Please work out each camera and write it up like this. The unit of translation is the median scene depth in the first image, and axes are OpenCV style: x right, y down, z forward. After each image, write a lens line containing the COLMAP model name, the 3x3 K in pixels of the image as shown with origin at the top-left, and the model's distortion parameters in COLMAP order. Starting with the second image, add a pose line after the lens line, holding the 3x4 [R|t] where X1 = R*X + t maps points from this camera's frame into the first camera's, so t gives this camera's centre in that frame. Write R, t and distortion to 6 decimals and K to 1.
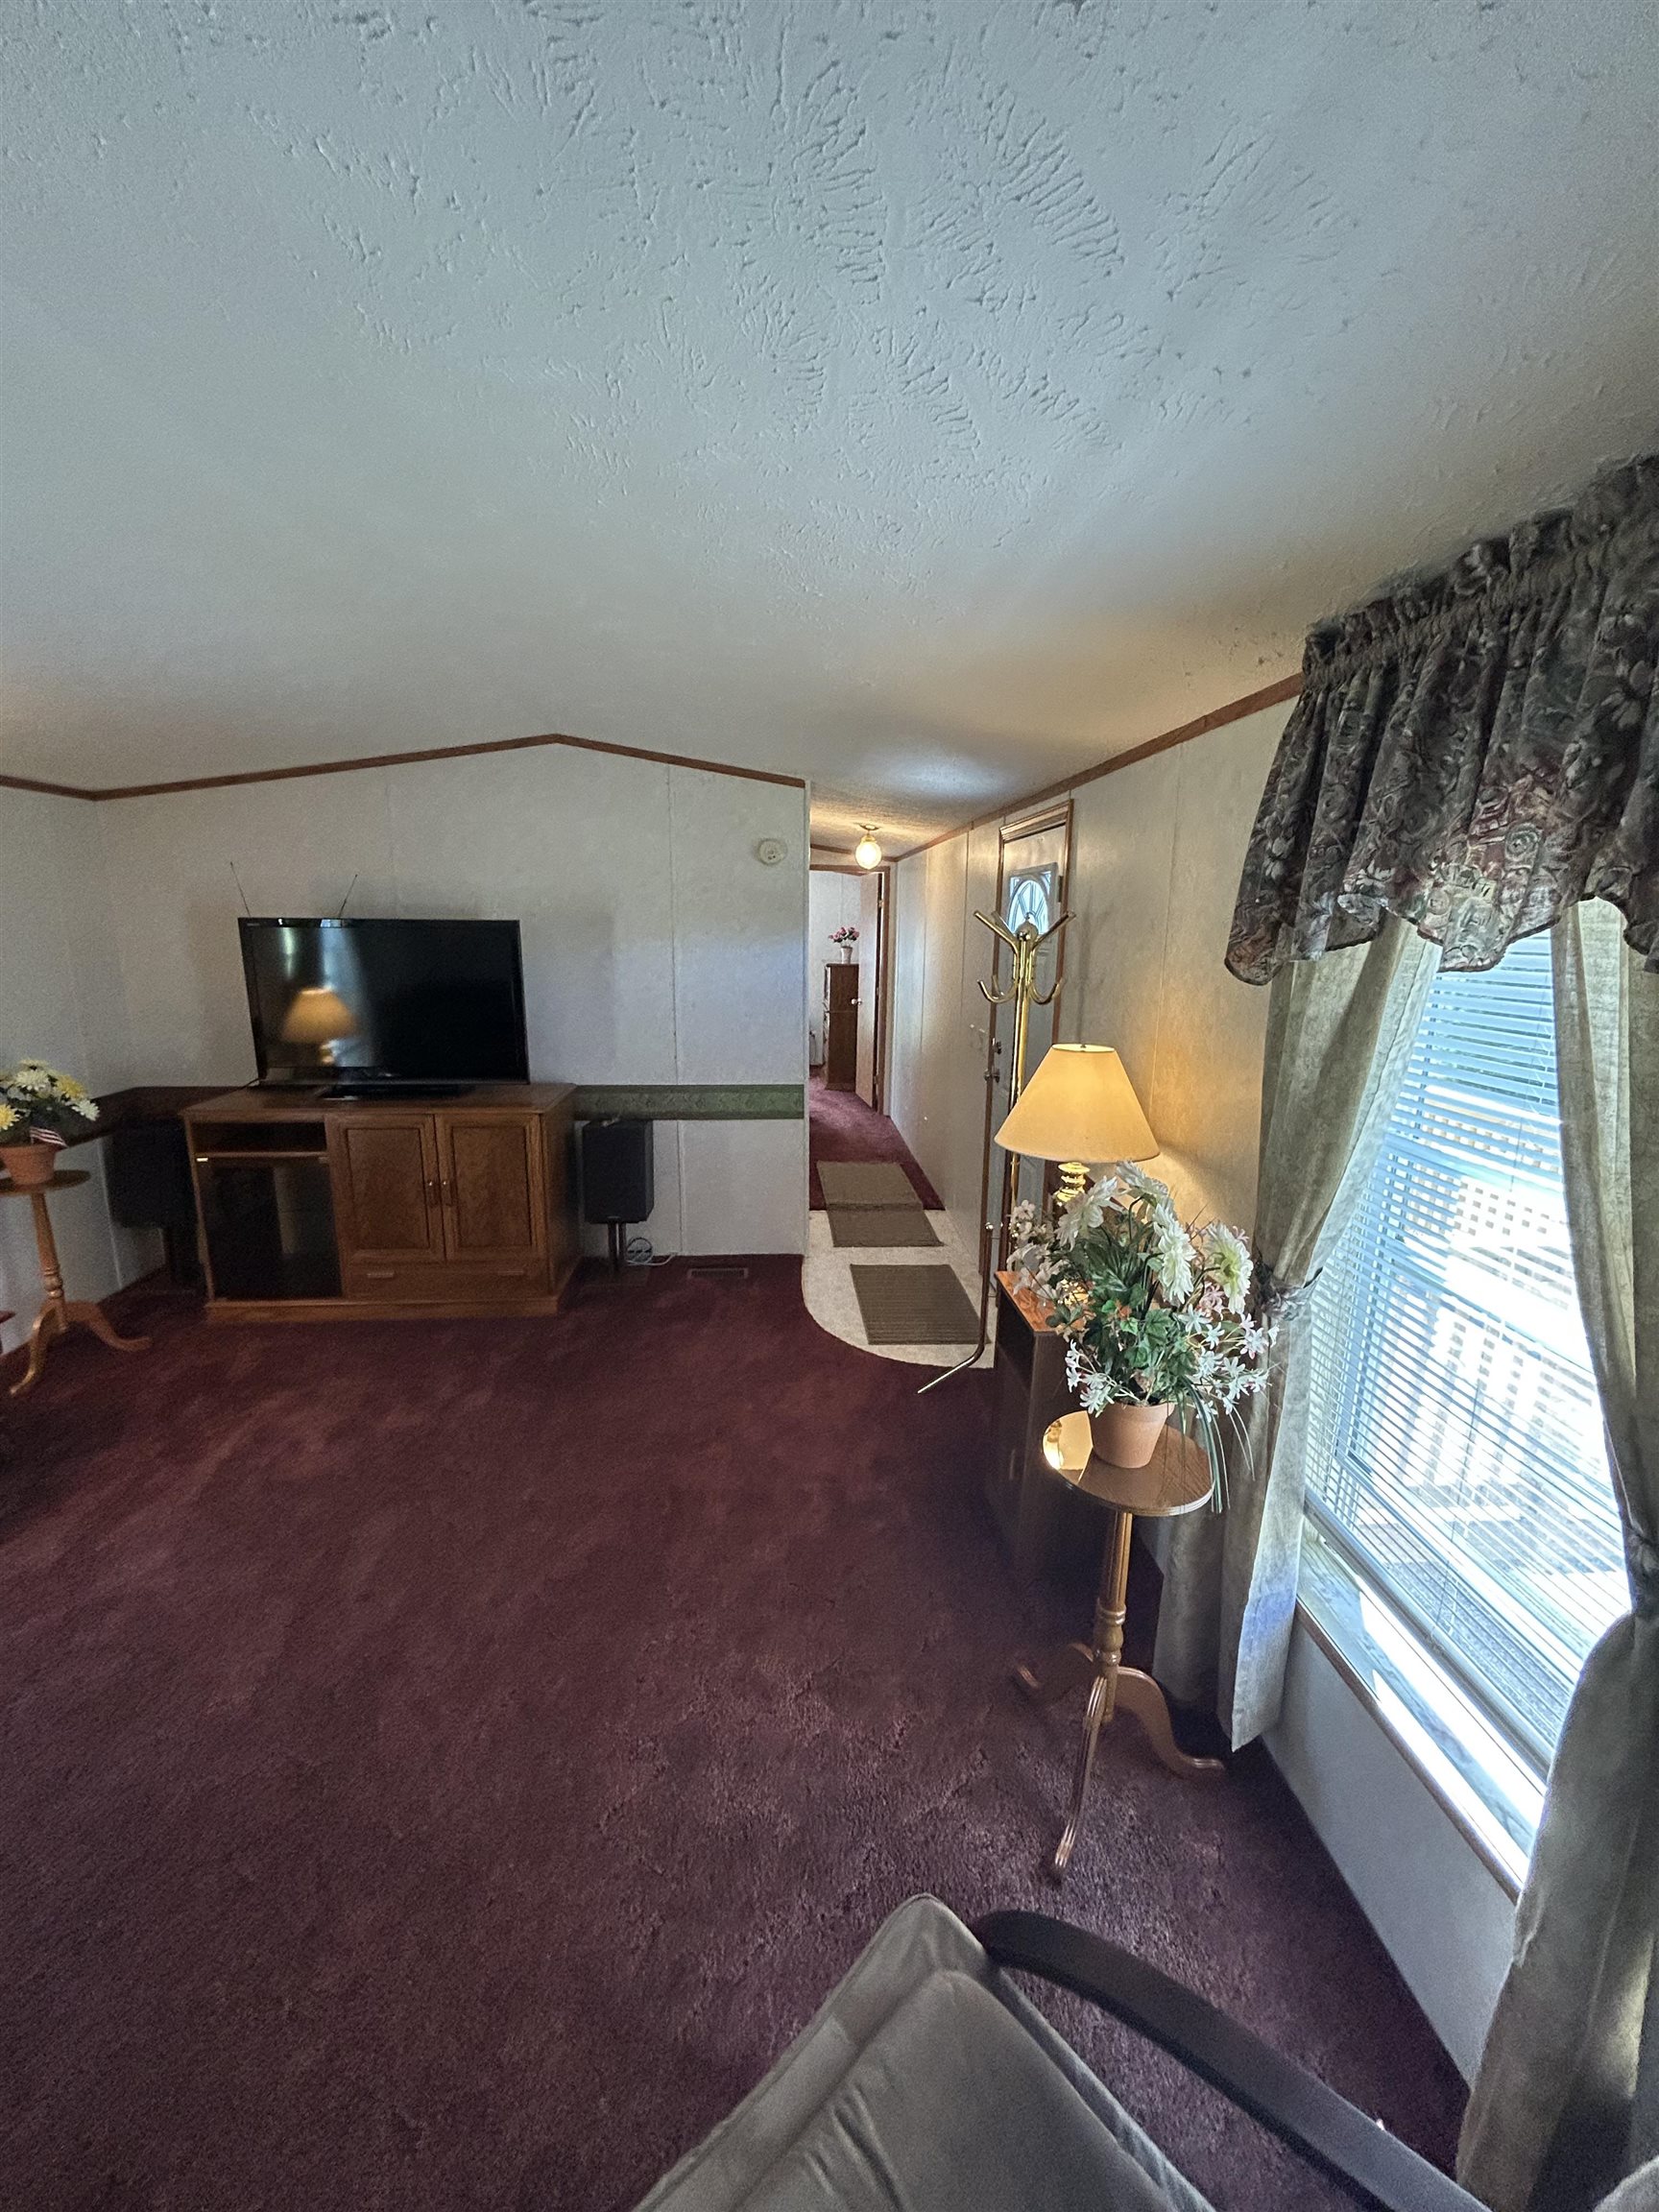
lens RADIAL K [[887.1, 0, 831.7], [0, 887.1, 1099.8], [0, 0, 1]] dist [-0.002141, 0.000363]
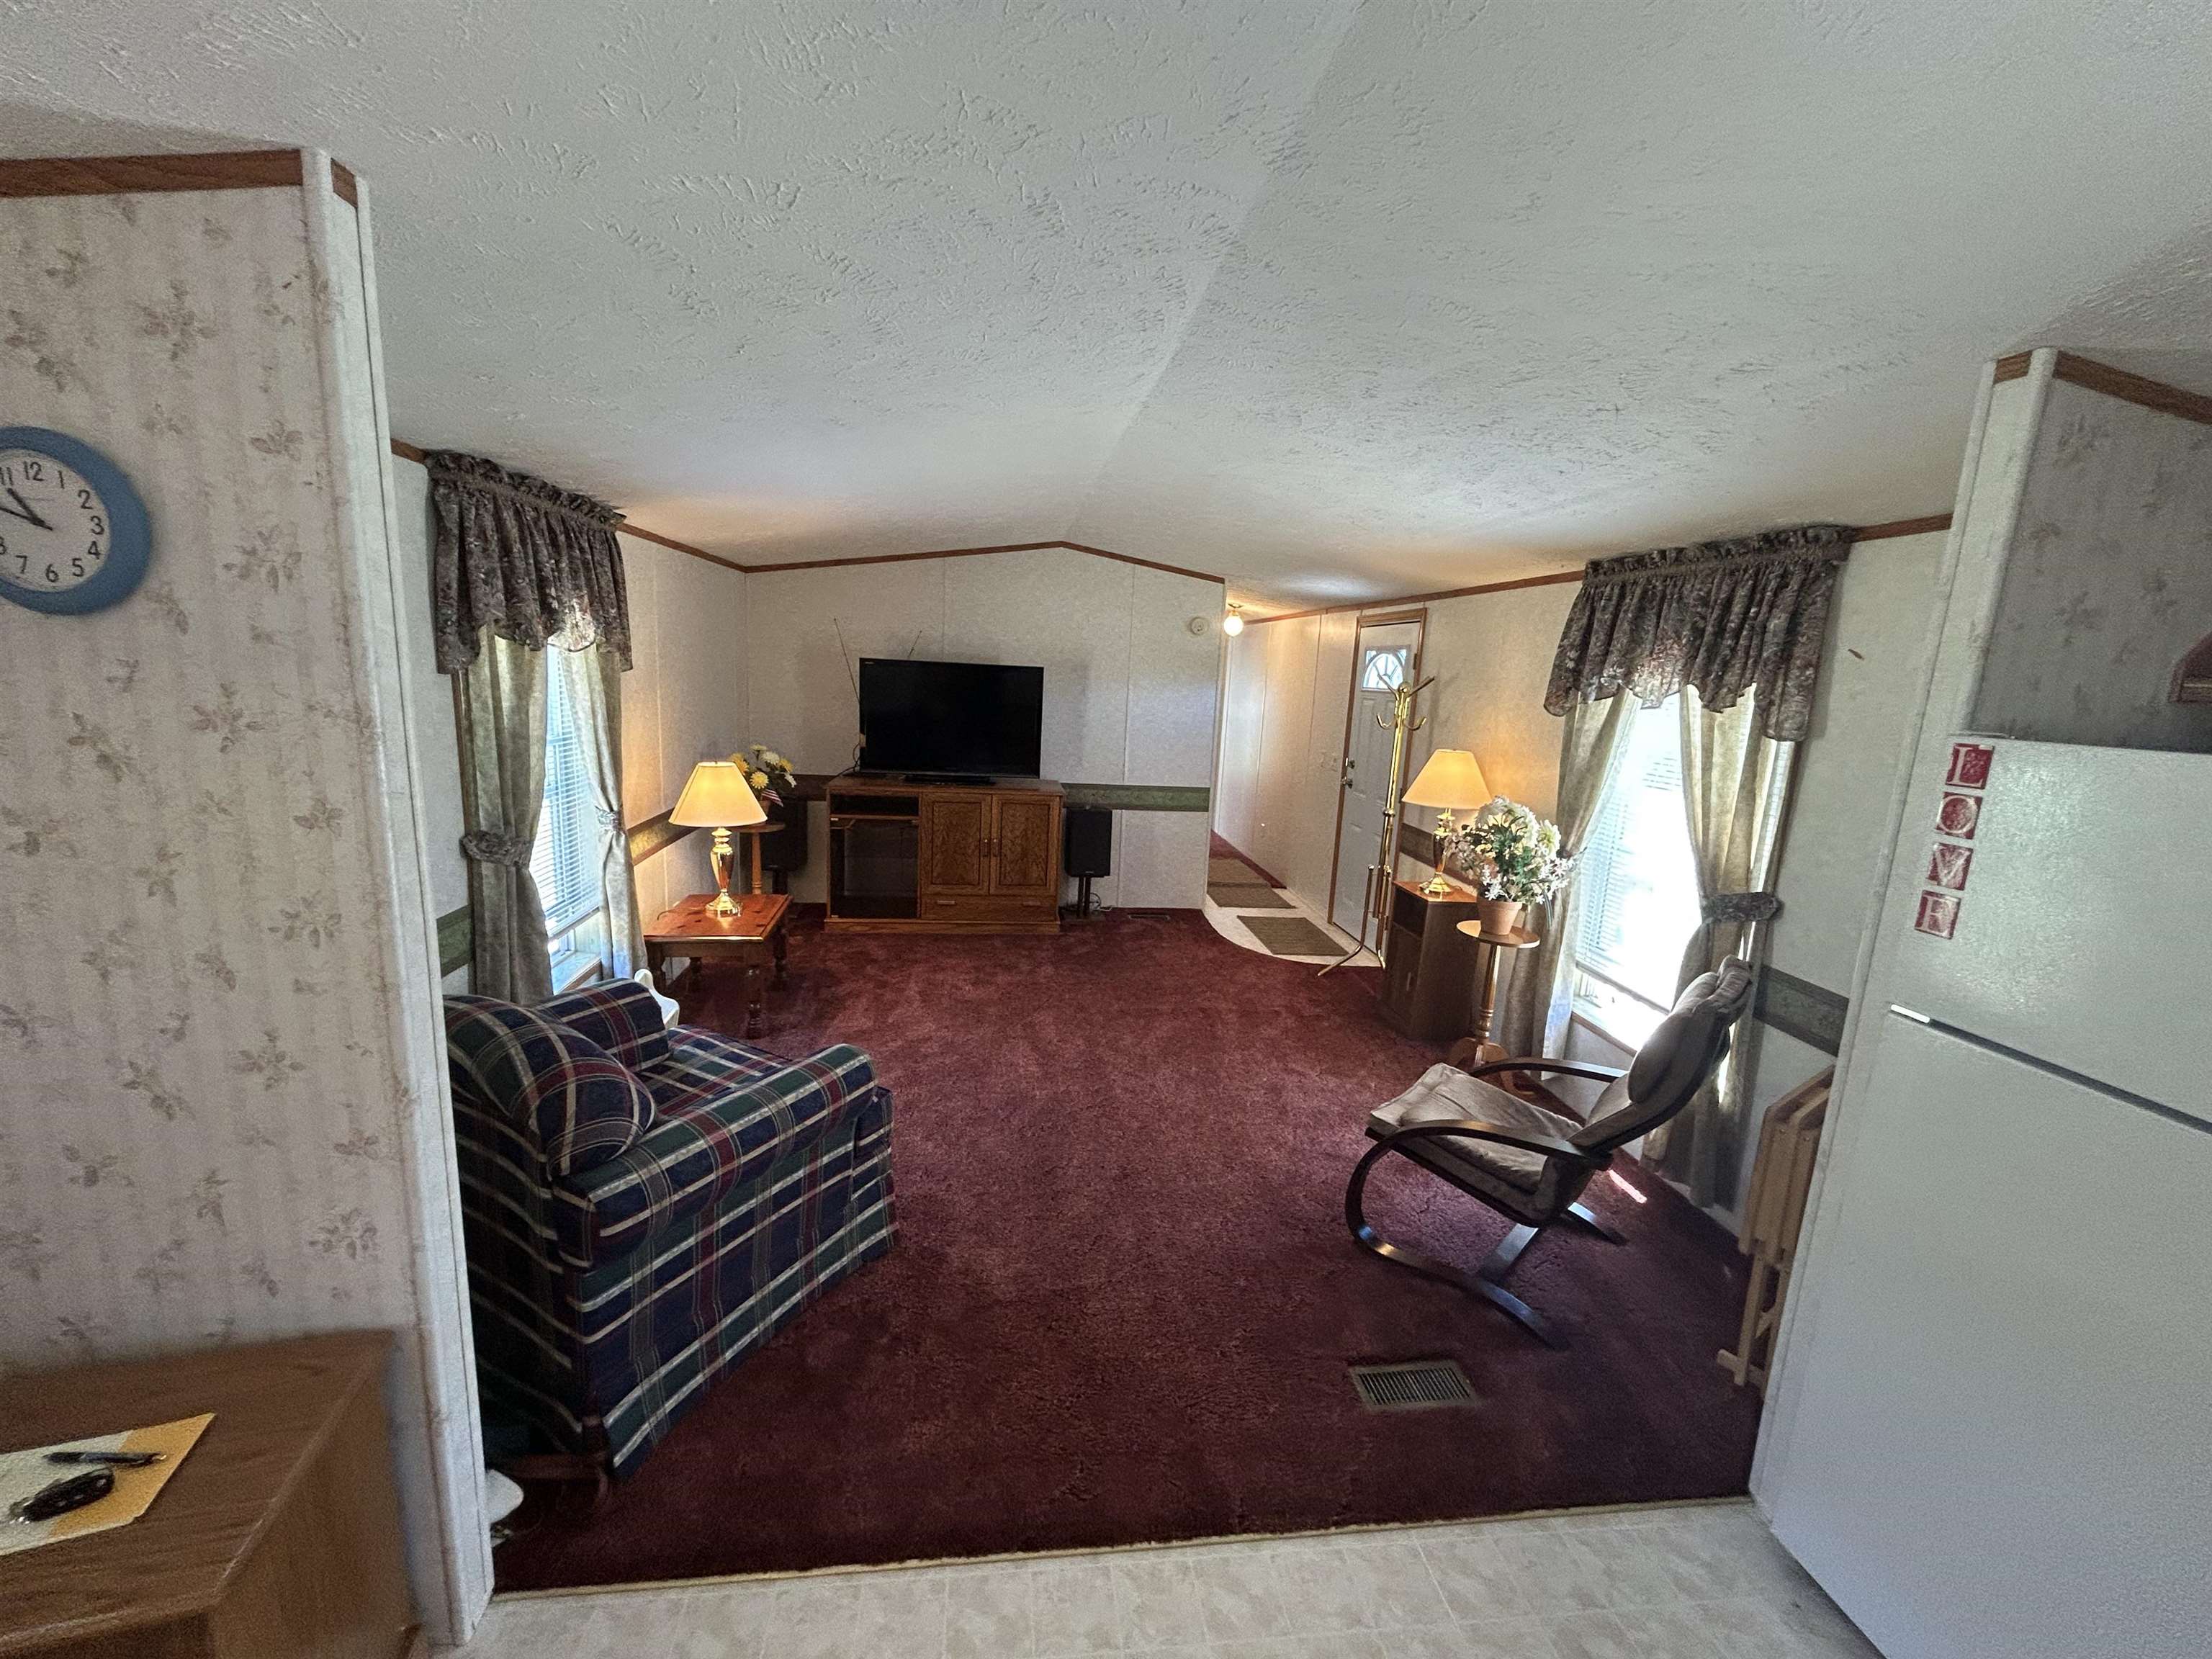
lens RADIAL K [[887.1, 0, 1101.1], [0, 887.1, 827.1], [0, 0, 1]] dist [-0.002141, 0.000363]
pose [[0.998189, 0.027405, 0.053557, -0.592589], [-0.026237, 0.999405, -0.022394, 0.174107], [-0.054139, 0.020948, 0.998314, -0.869954]]
